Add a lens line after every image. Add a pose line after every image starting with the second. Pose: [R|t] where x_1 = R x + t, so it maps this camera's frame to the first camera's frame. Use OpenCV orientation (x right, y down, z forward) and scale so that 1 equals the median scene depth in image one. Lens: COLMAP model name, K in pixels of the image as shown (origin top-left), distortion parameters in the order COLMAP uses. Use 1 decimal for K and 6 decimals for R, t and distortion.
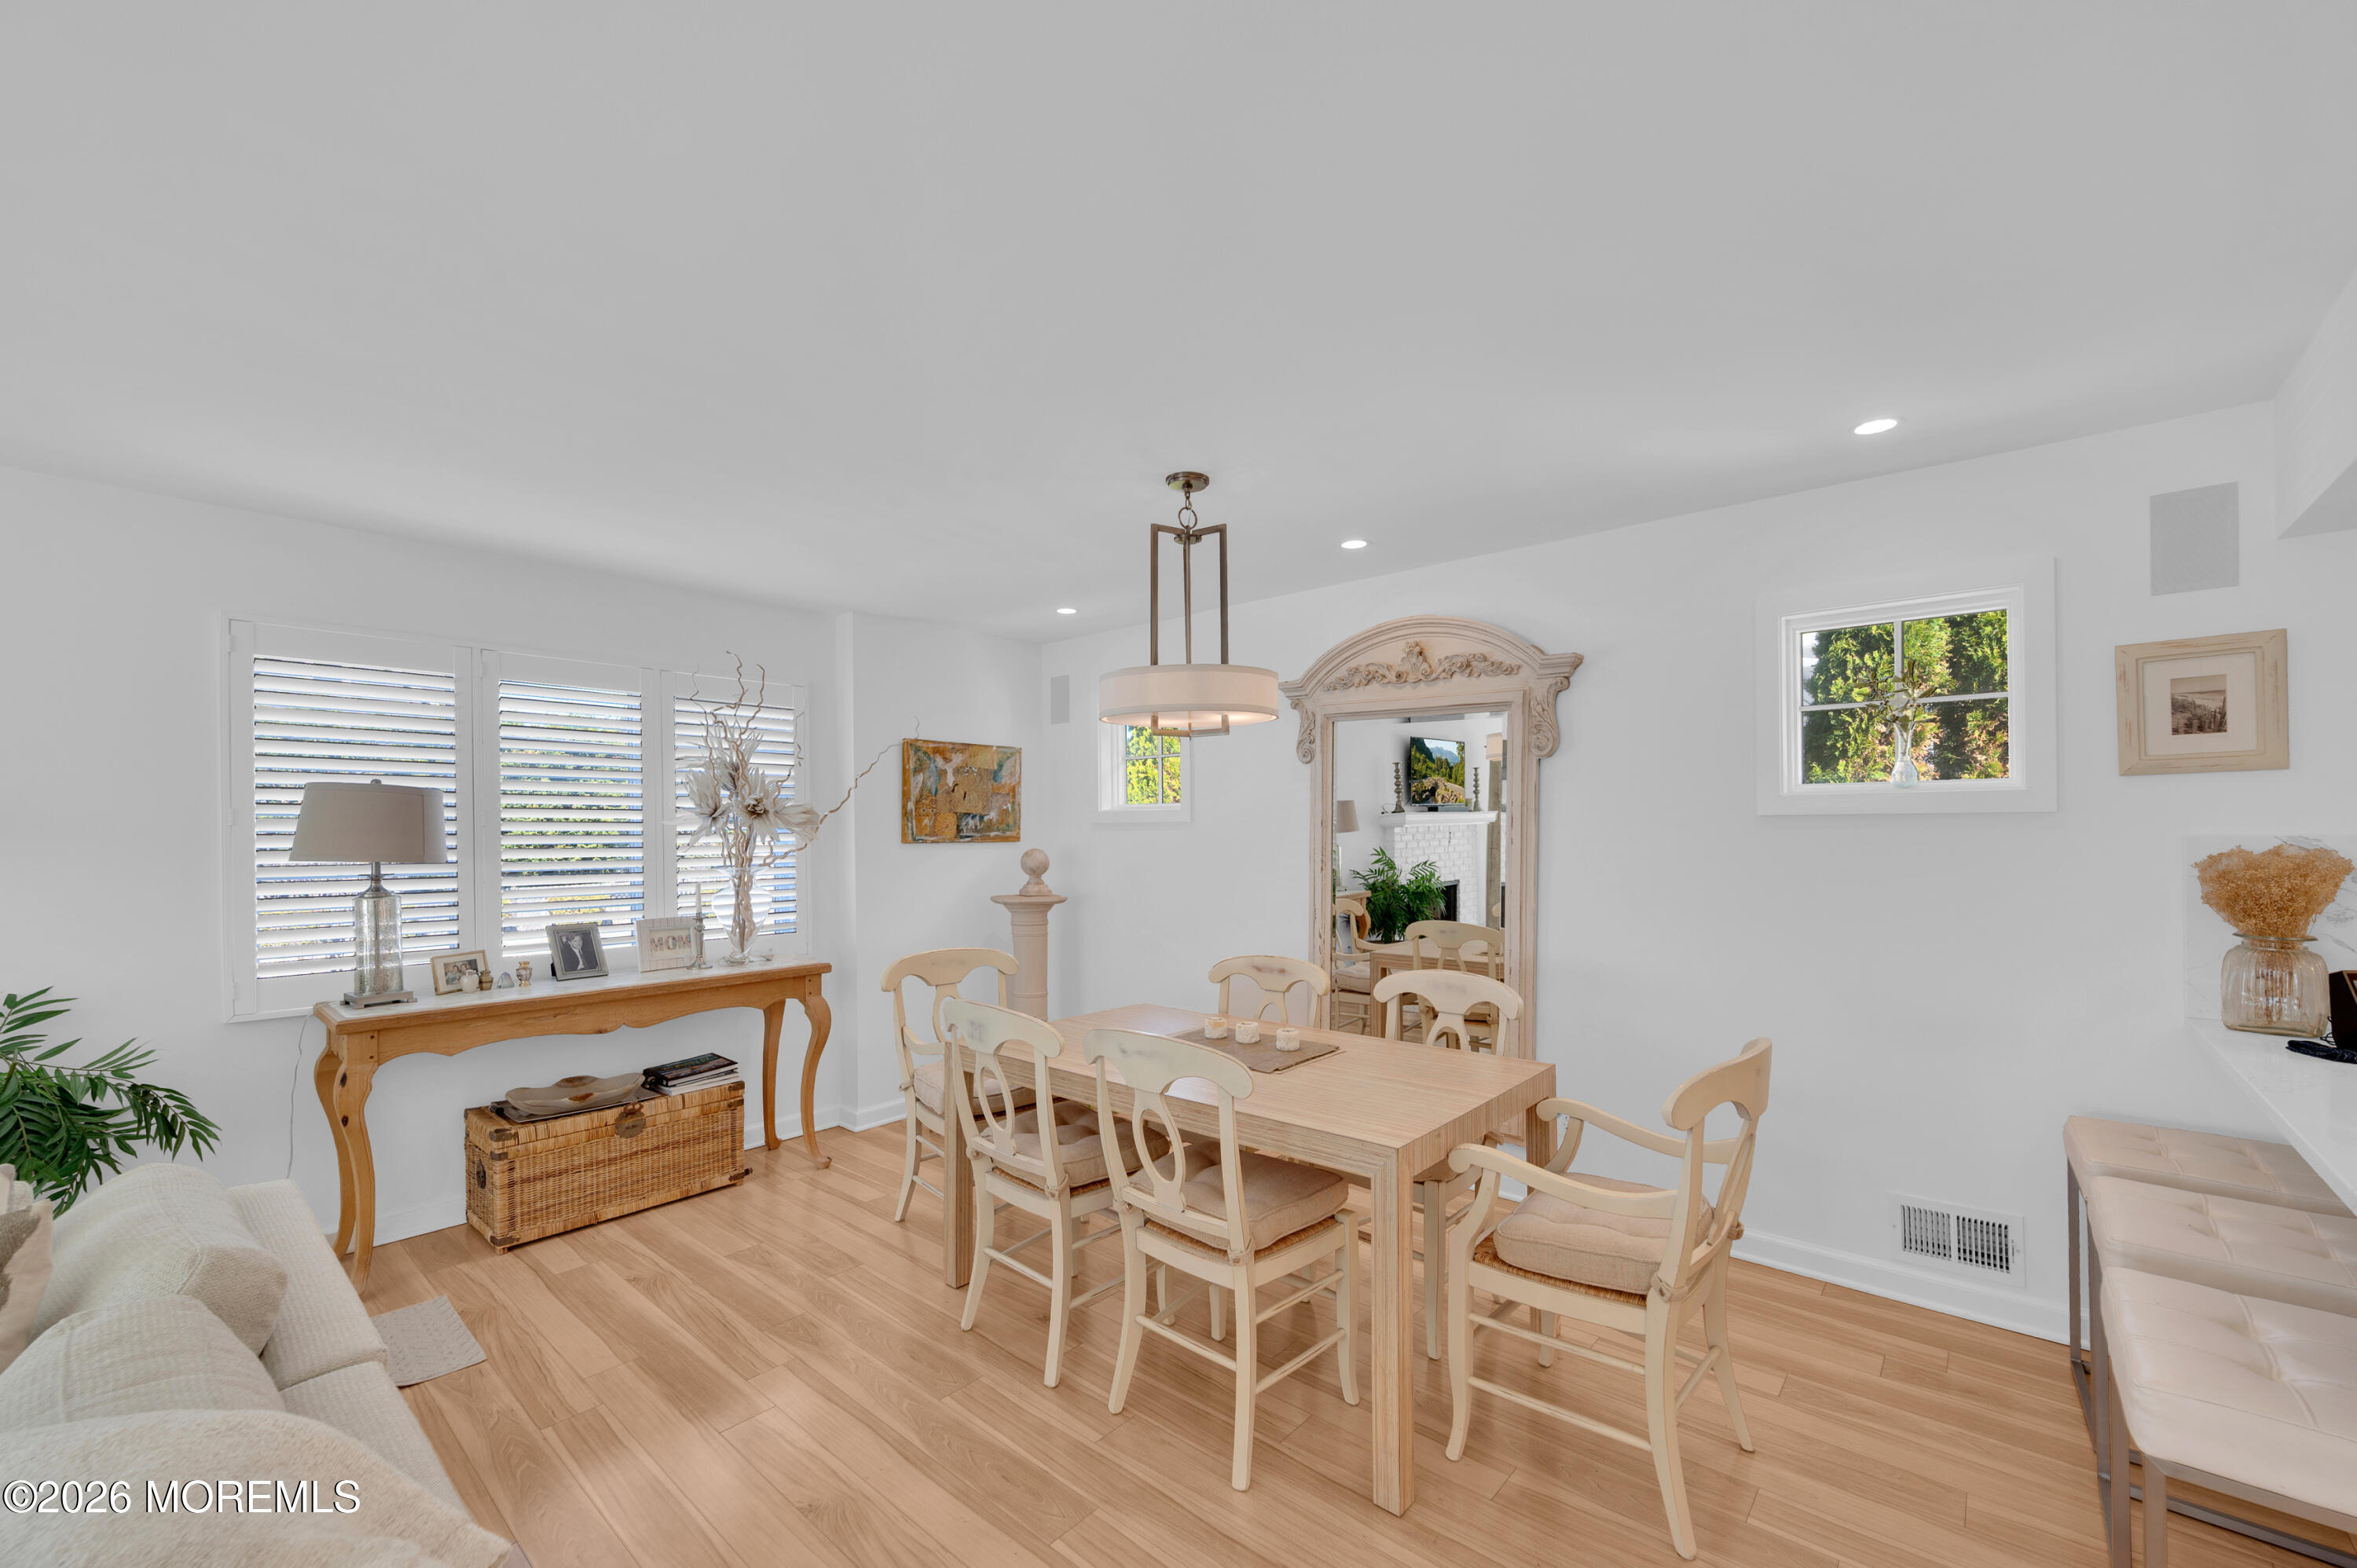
lens RADIAL K [[919.7, 0, 1175.8], [0, 919.7, 817.7], [0, 0, 1]] dist [-0.000416, 0.000078]
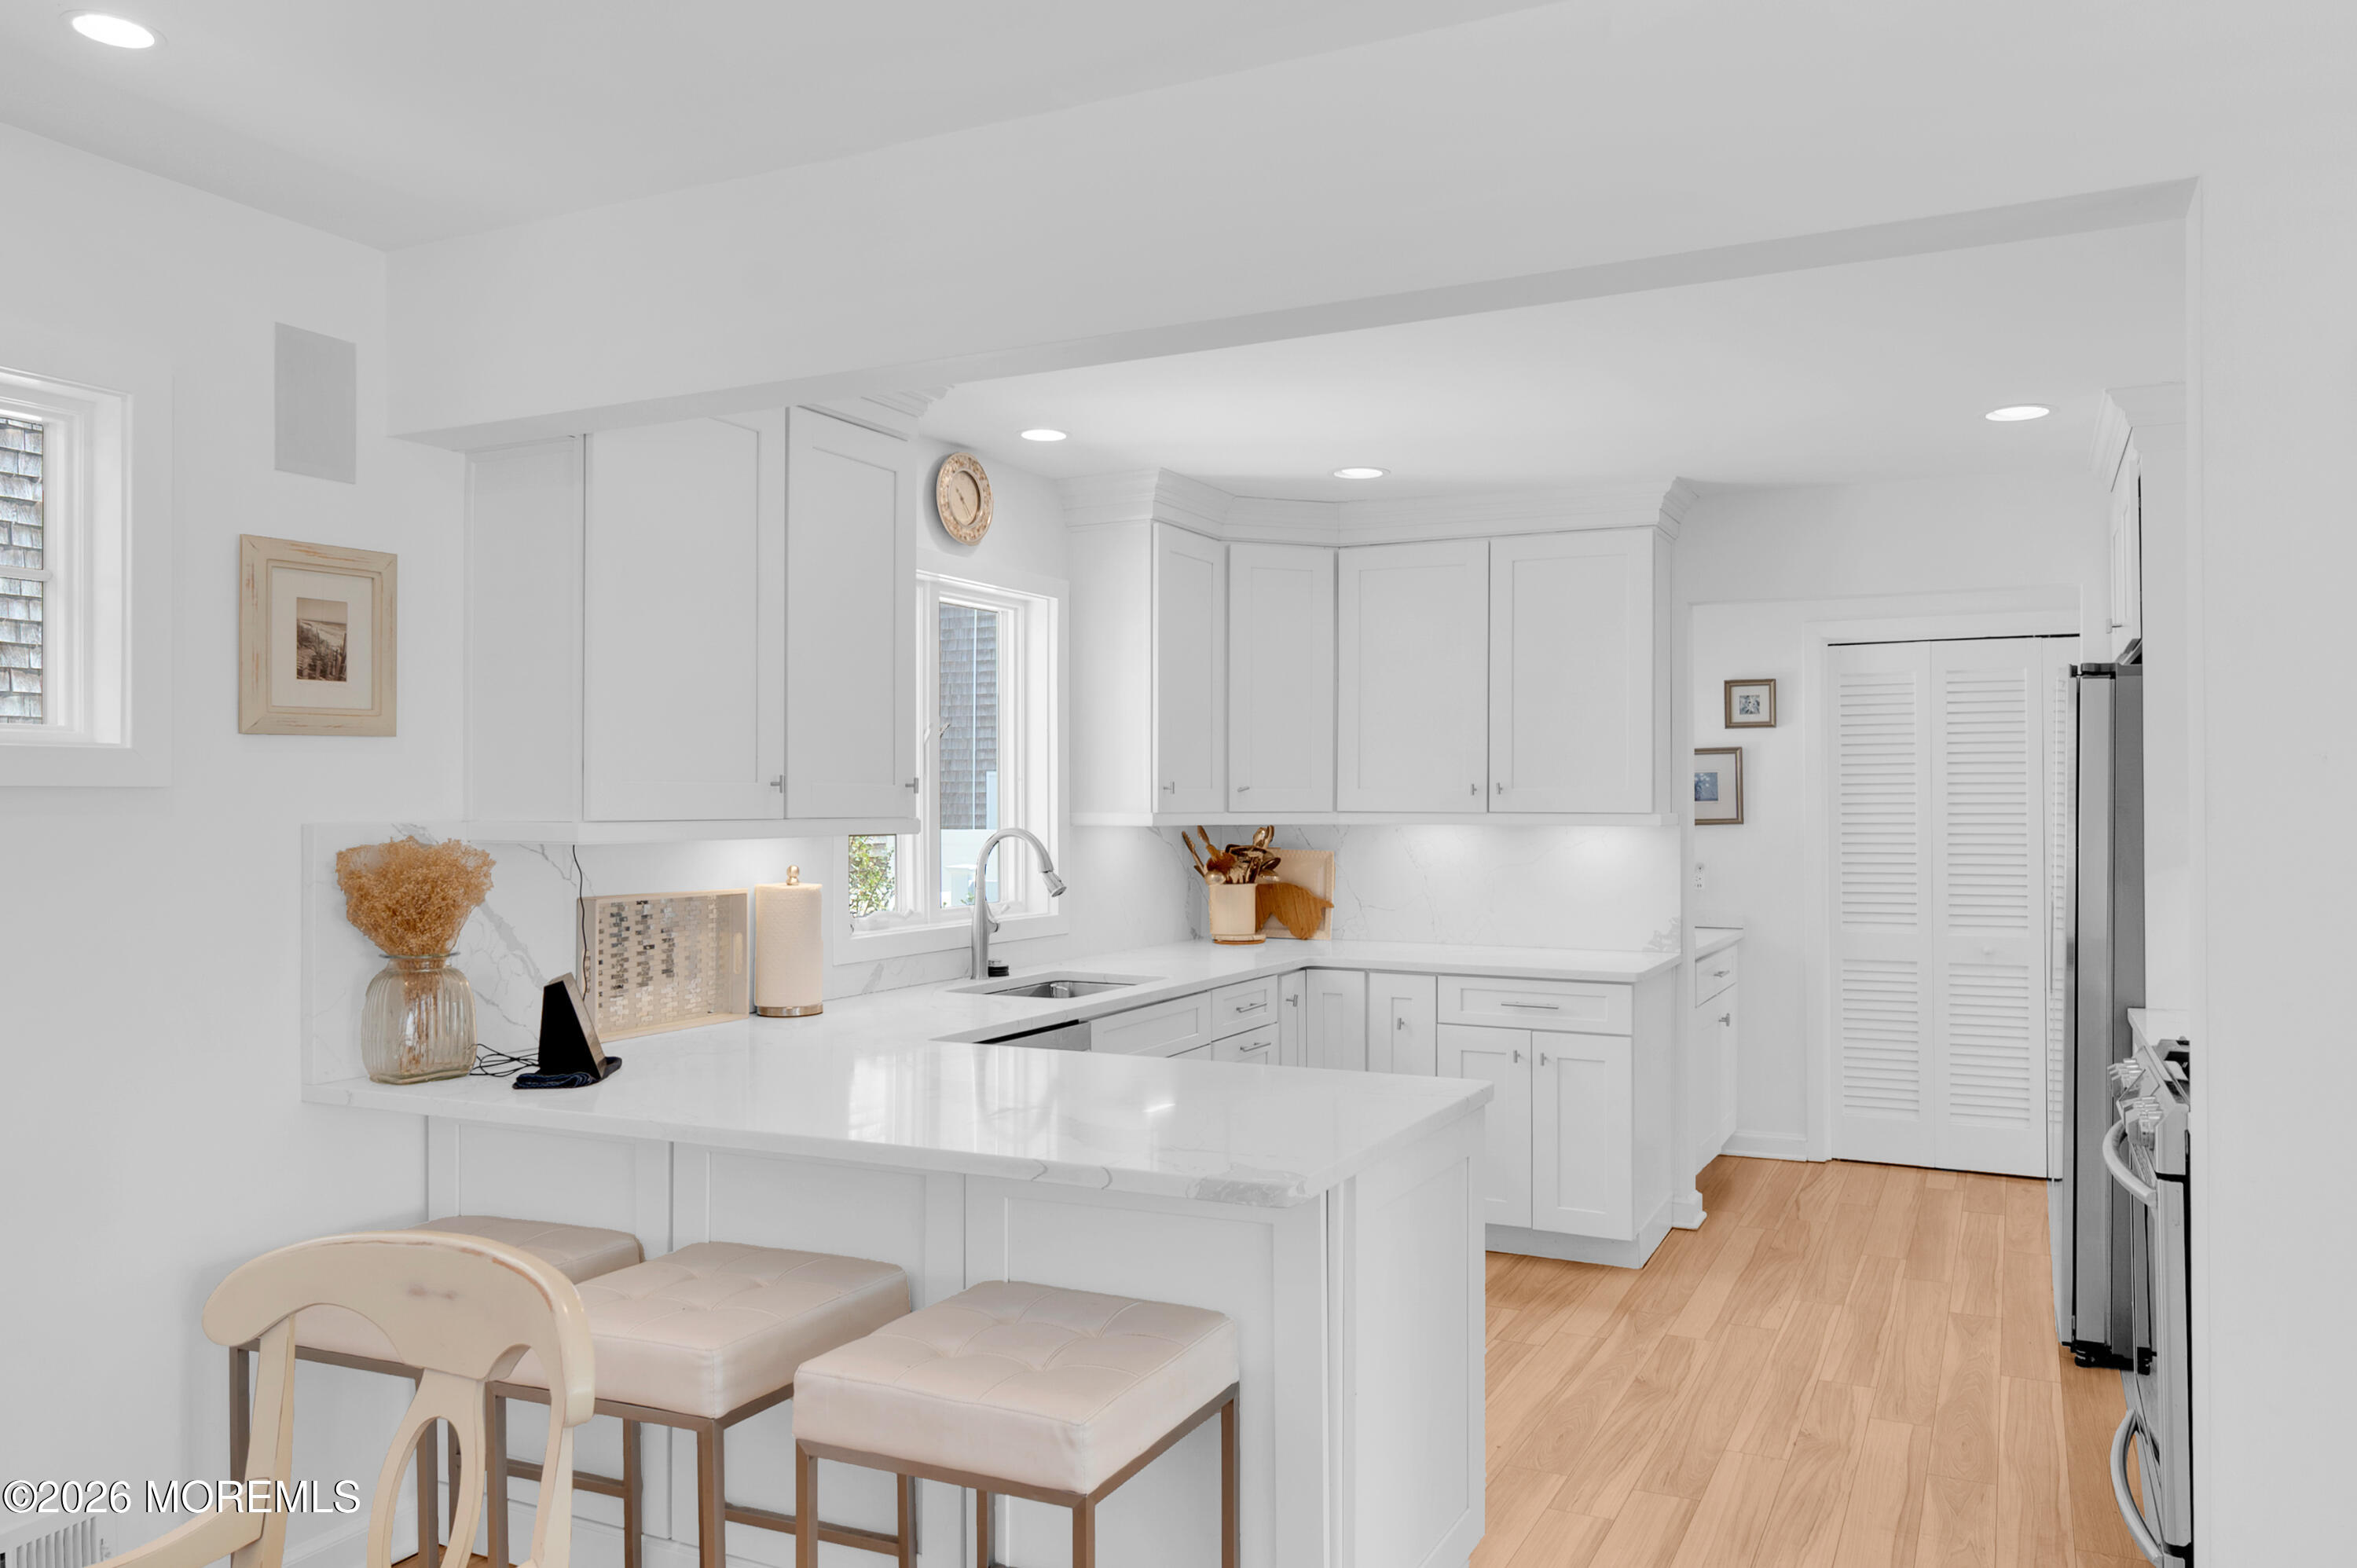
lens RADIAL K [[1682.3, 0, 1179.2], [0, 1682.3, 810.8], [0, 0, 1]] dist [0.000969, -0.000244]
pose [[-0.246472, 0.006971, 0.969125, -0.218539], [0.000507, 0.999975, -0.007064, 0.013280], [-0.969150, -0.001250, -0.246469, 0.481408]]
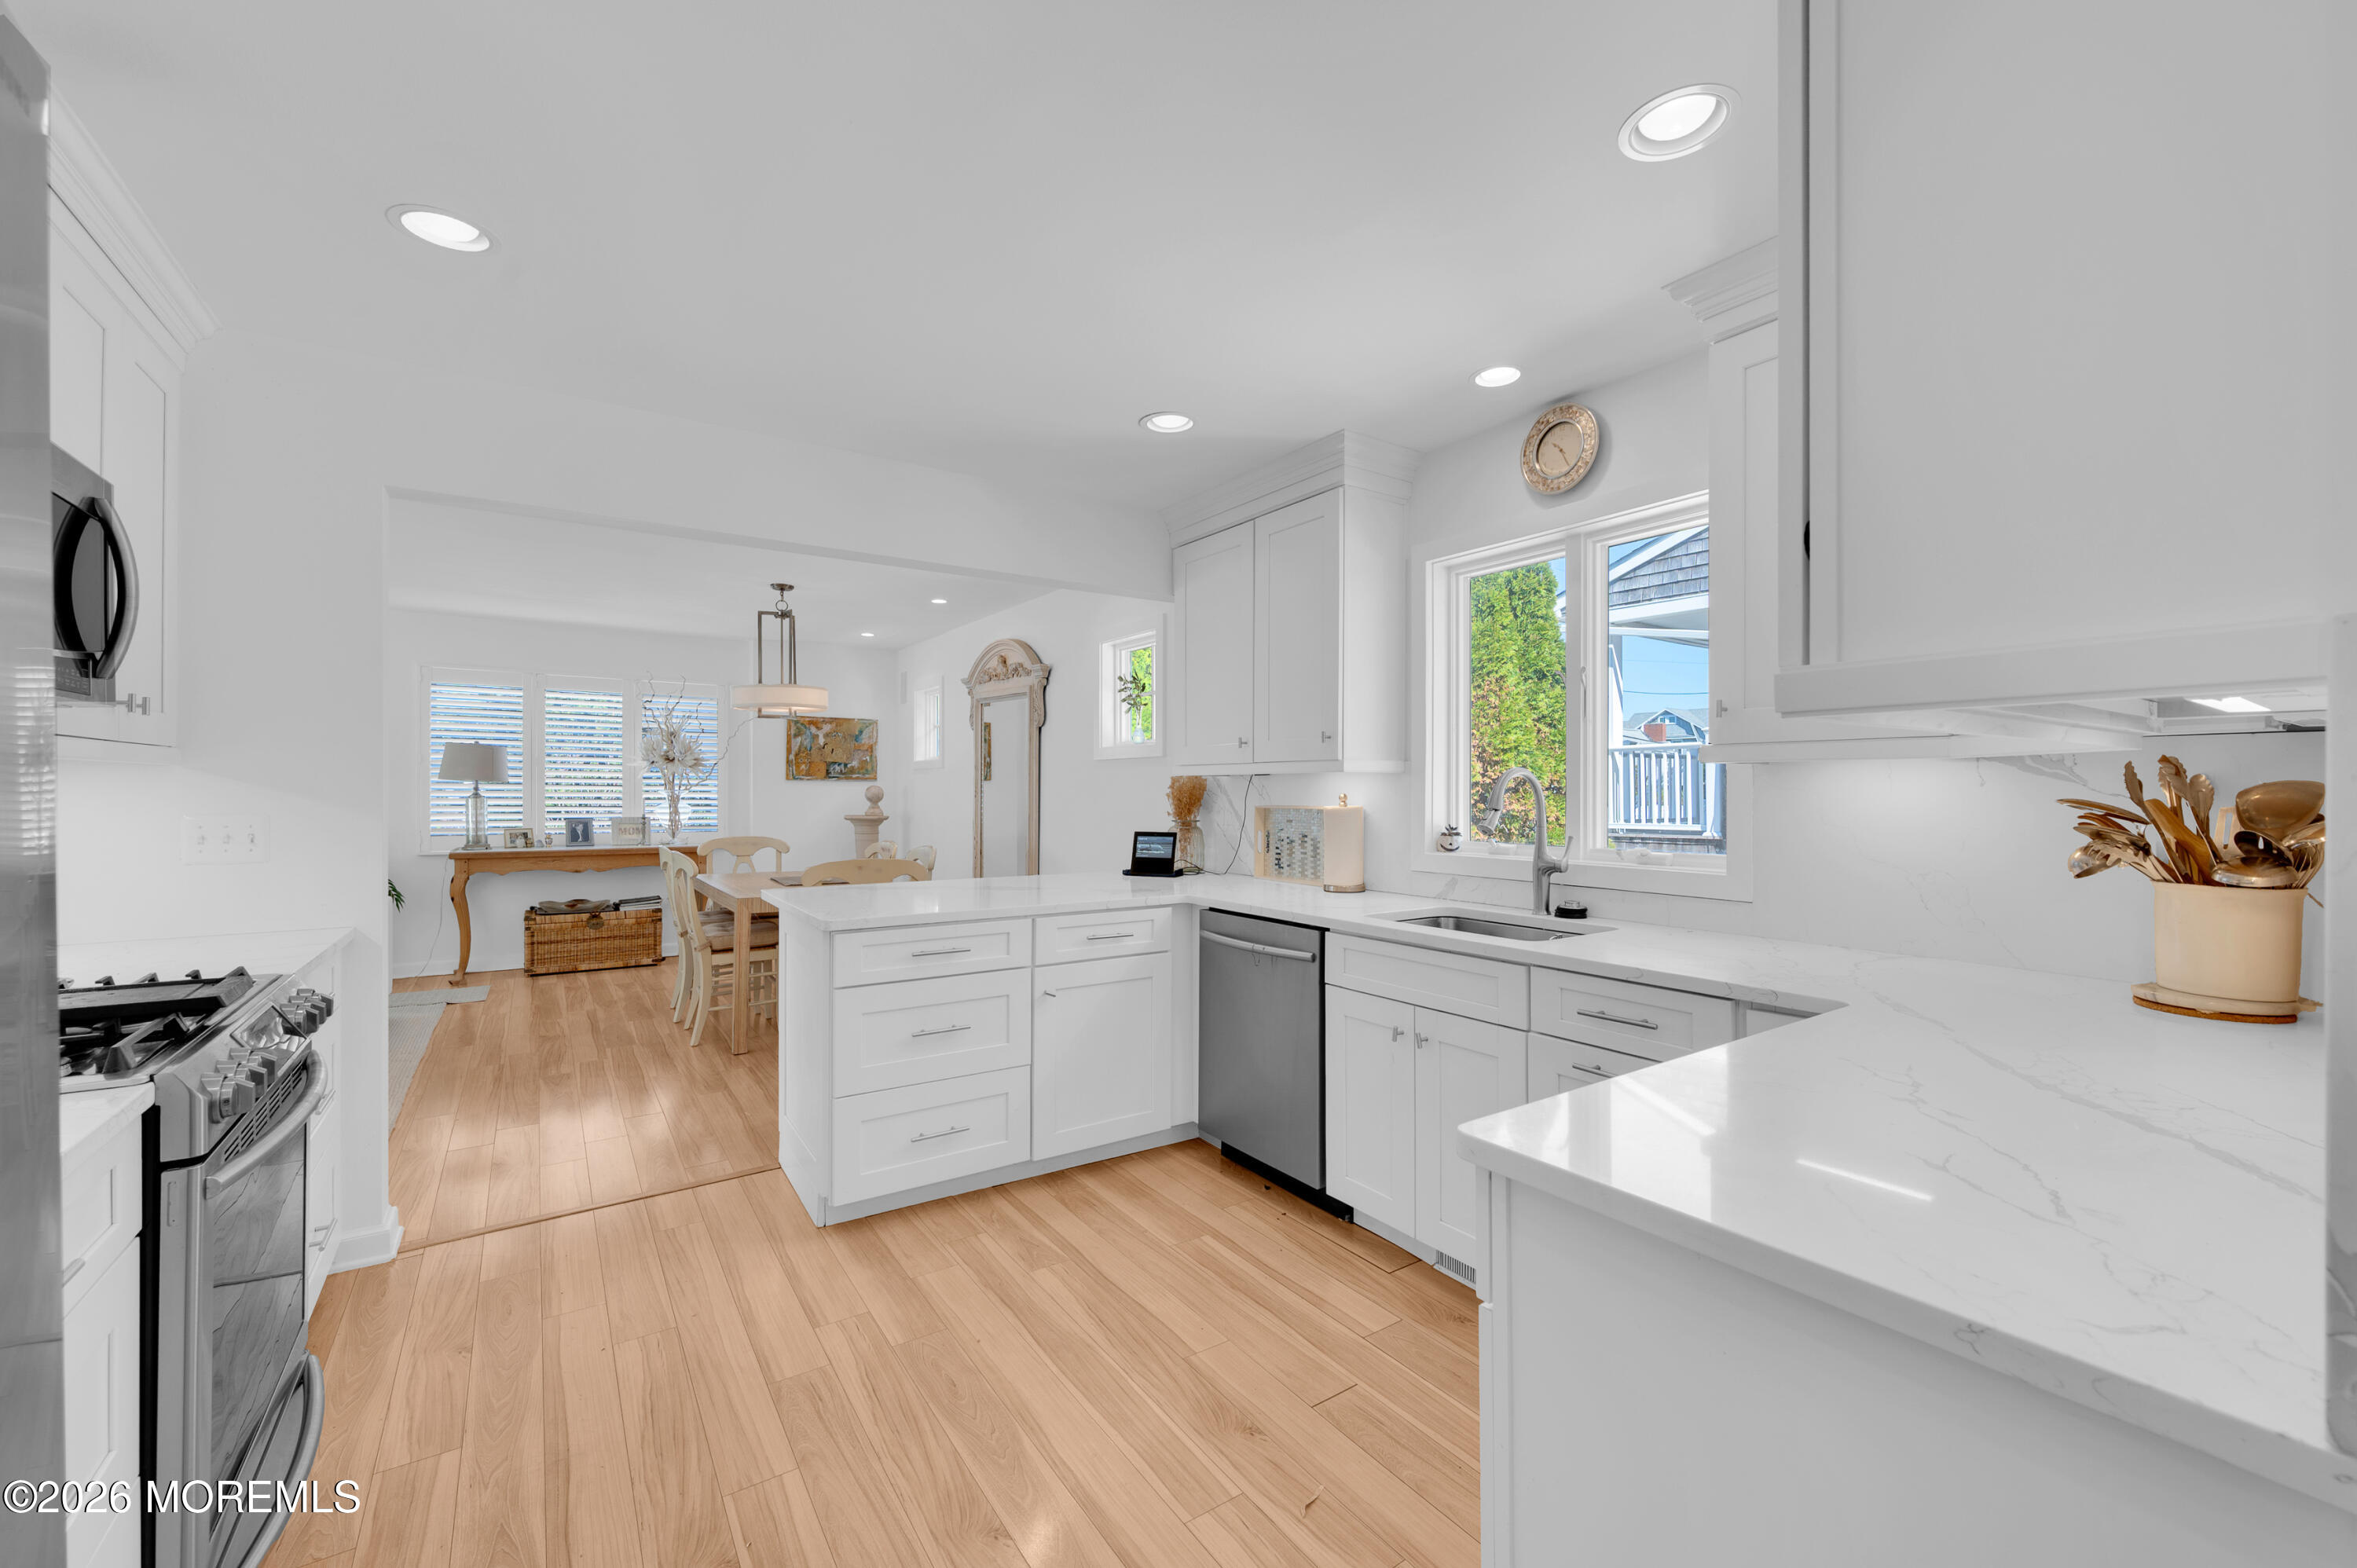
lens RADIAL K [[908.7, 0, 1142.4], [0, 908.7, 772.4], [0, 0, 1]] dist [0.000272, -0.000048]
pose [[0.964243, 0.005730, -0.264957, 1.004358], [-0.007767, 0.999948, -0.006643, 0.027474], [0.264905, 0.008464, 0.964237, -0.519550]]
